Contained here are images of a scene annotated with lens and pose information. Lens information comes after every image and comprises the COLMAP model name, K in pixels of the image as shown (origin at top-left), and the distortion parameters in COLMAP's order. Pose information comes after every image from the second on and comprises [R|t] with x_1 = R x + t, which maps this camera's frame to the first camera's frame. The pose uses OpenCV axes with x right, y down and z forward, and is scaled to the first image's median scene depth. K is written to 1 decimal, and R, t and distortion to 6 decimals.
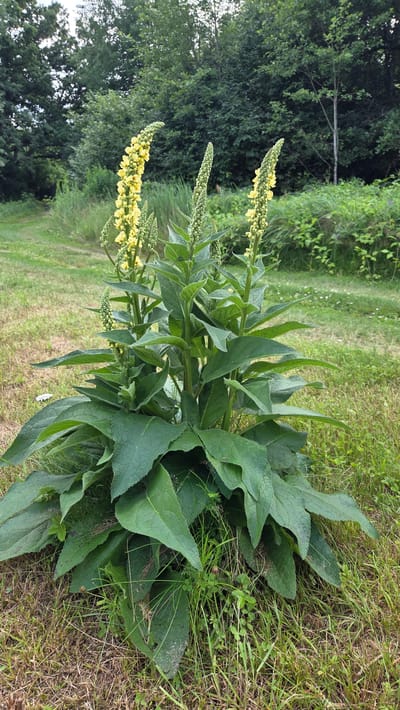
lens RADIAL K [[467.5, 0, 200.2], [0, 467.5, 354.4], [0, 0, 1]] dist [0.032000, 0.001031]
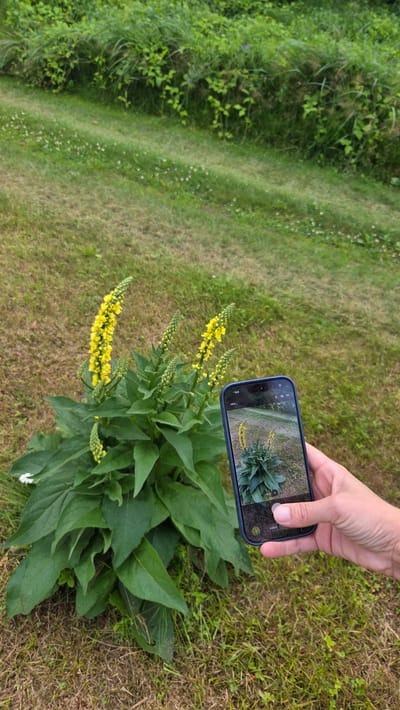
lens RADIAL K [[467.5, 0, 198.4], [0, 467.5, 355.4], [0, 0, 1]] dist [0.032000, 0.001031]
pose [[0.944131, -0.097777, 0.314731, -0.039801], [-0.028979, 0.926649, 0.374810, -0.099805], [-0.328293, -0.362991, 0.872045, -0.012418]]
